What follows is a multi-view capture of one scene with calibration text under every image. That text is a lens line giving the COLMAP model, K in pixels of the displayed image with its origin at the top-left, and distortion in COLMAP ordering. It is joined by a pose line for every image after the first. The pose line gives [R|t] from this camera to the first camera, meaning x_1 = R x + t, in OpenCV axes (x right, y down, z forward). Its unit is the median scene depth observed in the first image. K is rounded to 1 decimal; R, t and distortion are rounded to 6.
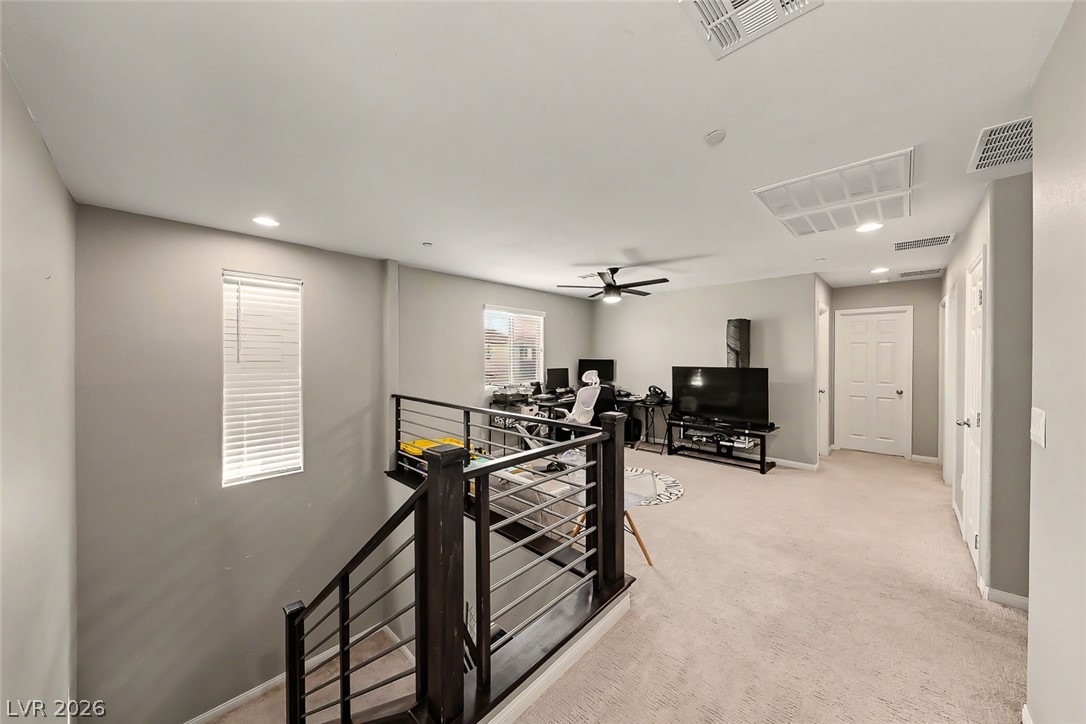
lens RADIAL K [[378.7, 0, 542.9], [0, 378.7, 360.7], [0, 0, 1]] dist [0.007786, -0.002690]
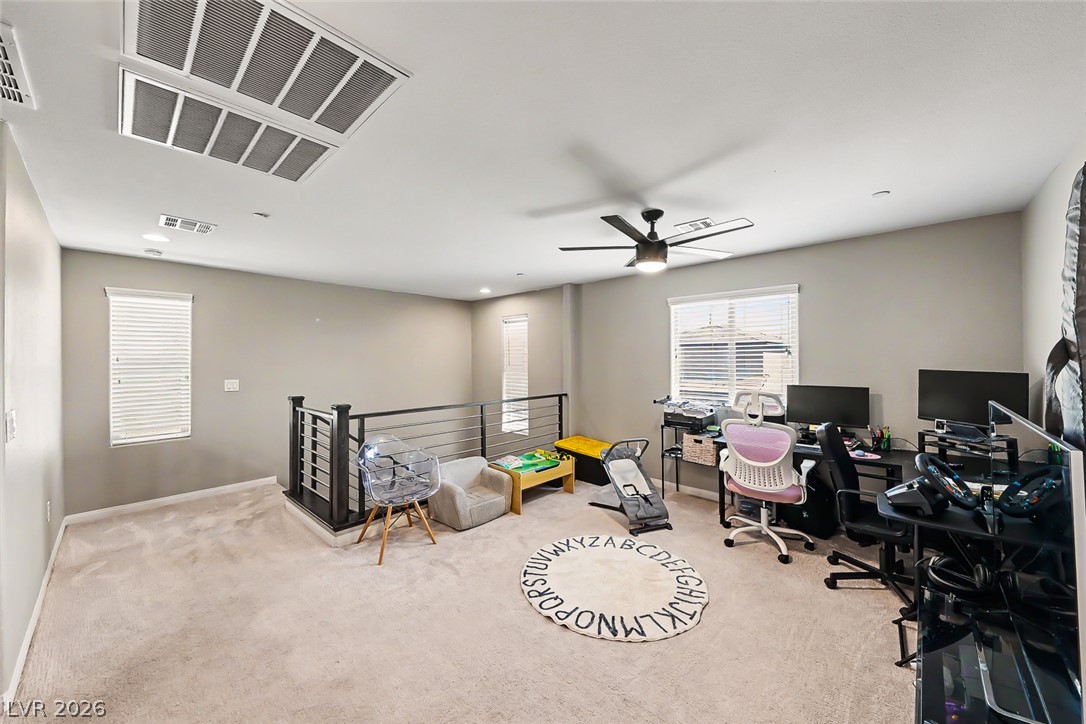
lens RADIAL K [[397.6, 0, 543.3], [0, 397.6, 358.1], [0, 0, 1]] dist [-0.000651, -0.000004]
pose [[0.010023, -0.011802, -0.999880, 0.916916], [-0.012976, 0.999845, -0.011932, -0.010952], [0.999866, 0.013094, 0.009868, 0.956313]]
